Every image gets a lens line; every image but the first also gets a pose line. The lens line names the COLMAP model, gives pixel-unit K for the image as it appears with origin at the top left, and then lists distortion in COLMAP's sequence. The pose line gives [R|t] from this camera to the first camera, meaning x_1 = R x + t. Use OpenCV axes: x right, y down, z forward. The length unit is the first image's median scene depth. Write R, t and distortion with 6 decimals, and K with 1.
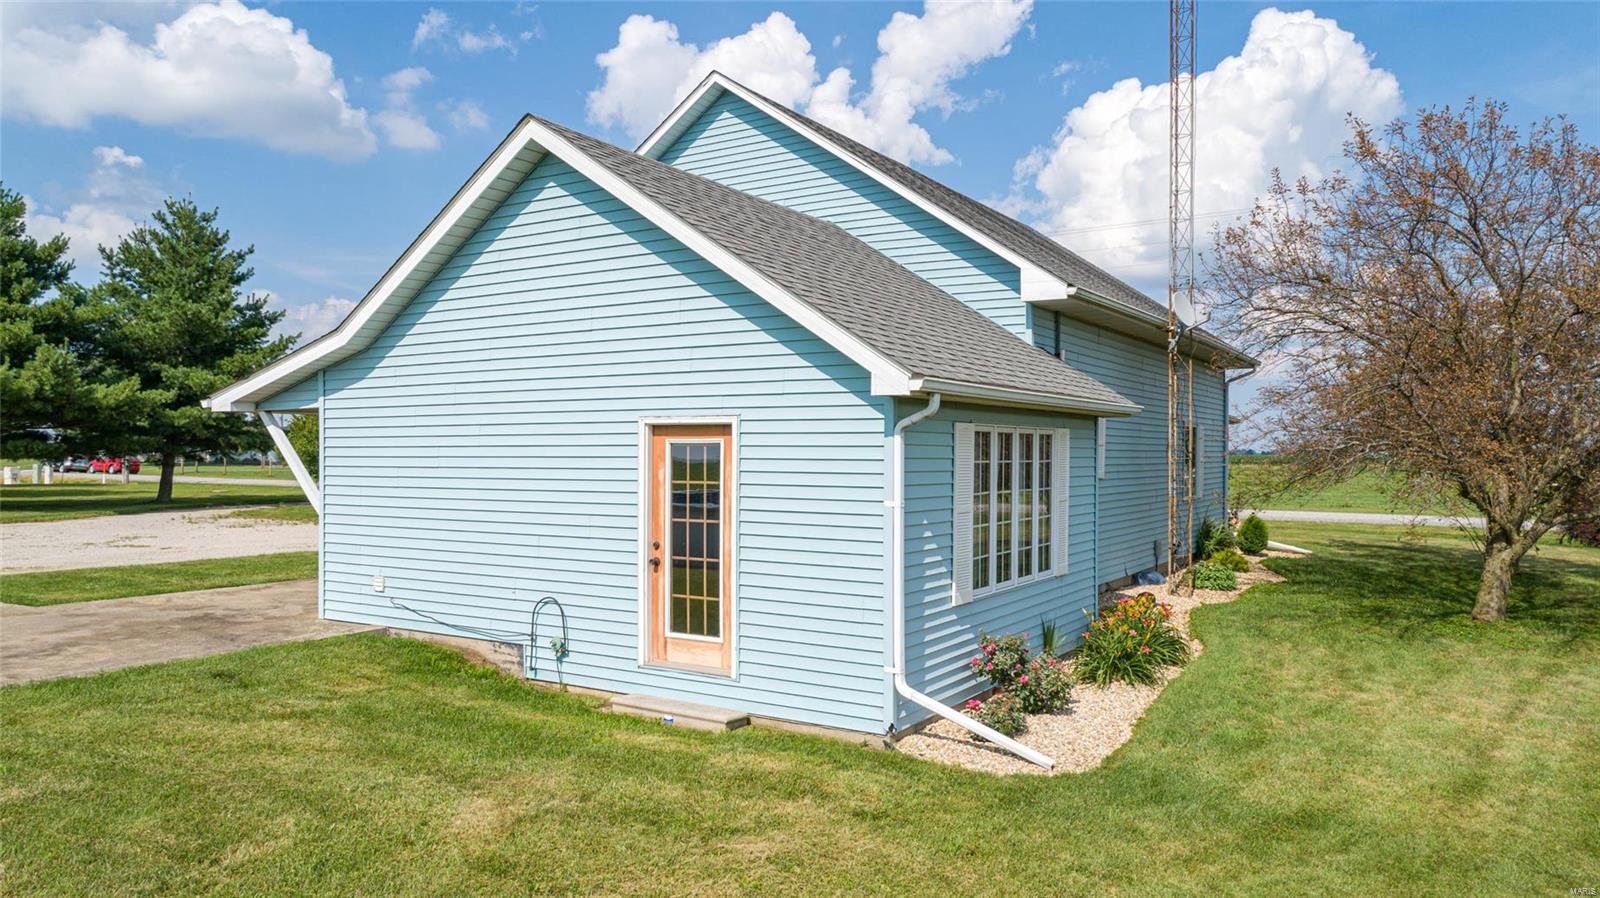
lens RADIAL K [[1077.4, 0, 803.0], [0, 1077.4, 456.9], [0, 0, 1]] dist [-0.004498, -0.001067]
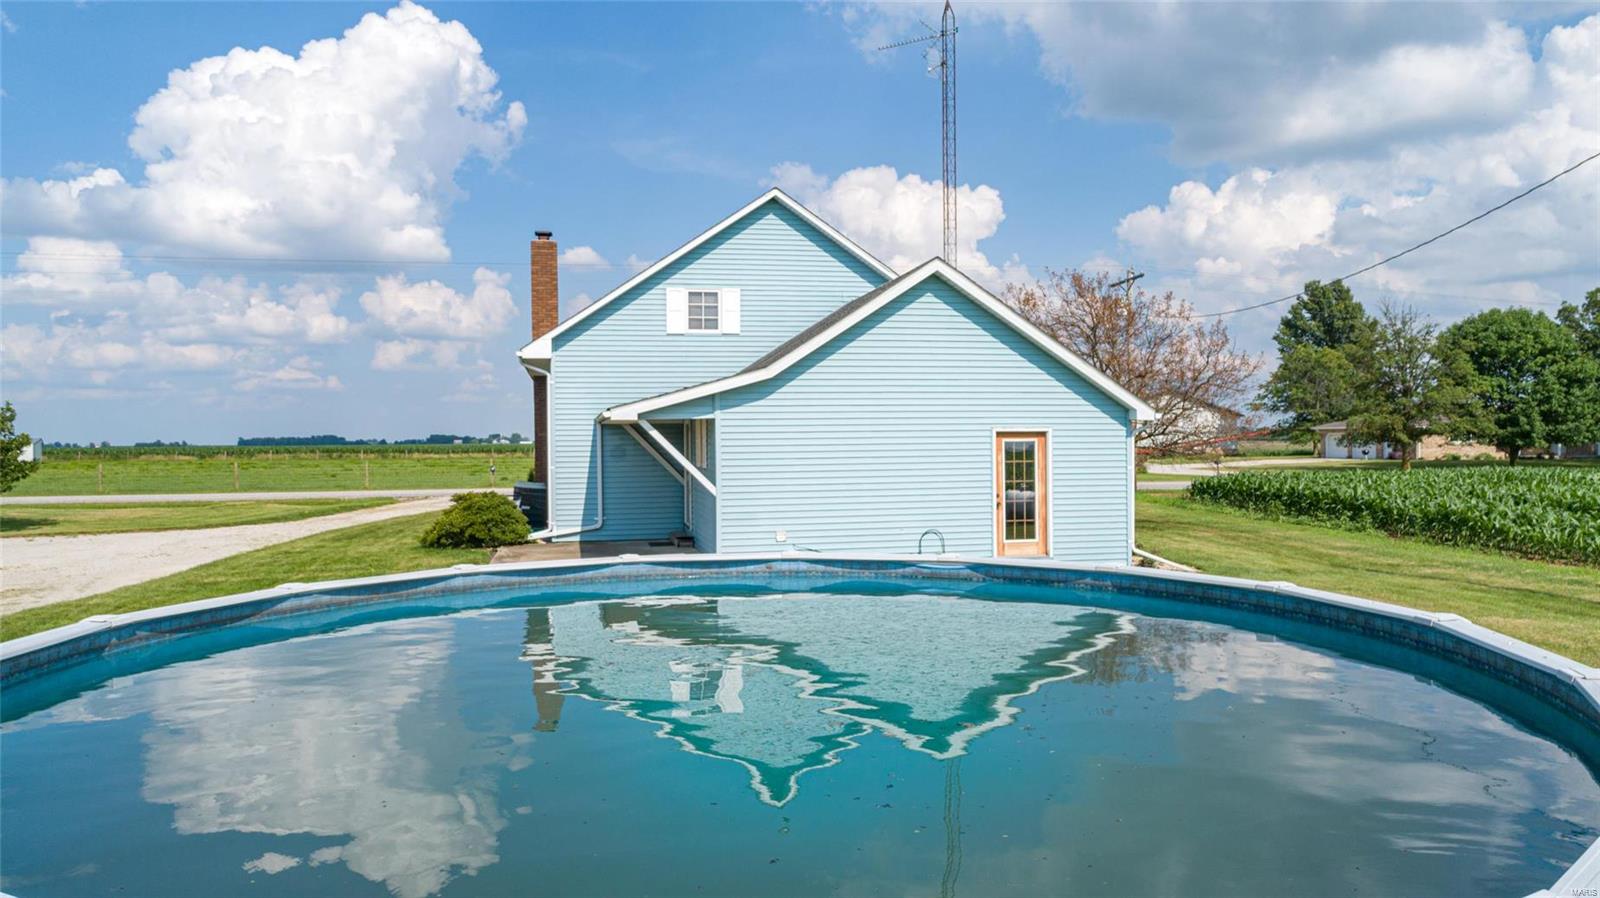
lens RADIAL K [[1072.0, 0, 796.9], [0, 1072.0, 446.8], [0, 0, 1]] dist [-0.002475, -0.001063]
pose [[0.722796, -0.016313, 0.690869, -1.615242], [0.013949, 0.999862, 0.009015, -0.024340], [-0.690921, 0.003121, 0.722924, -0.115152]]
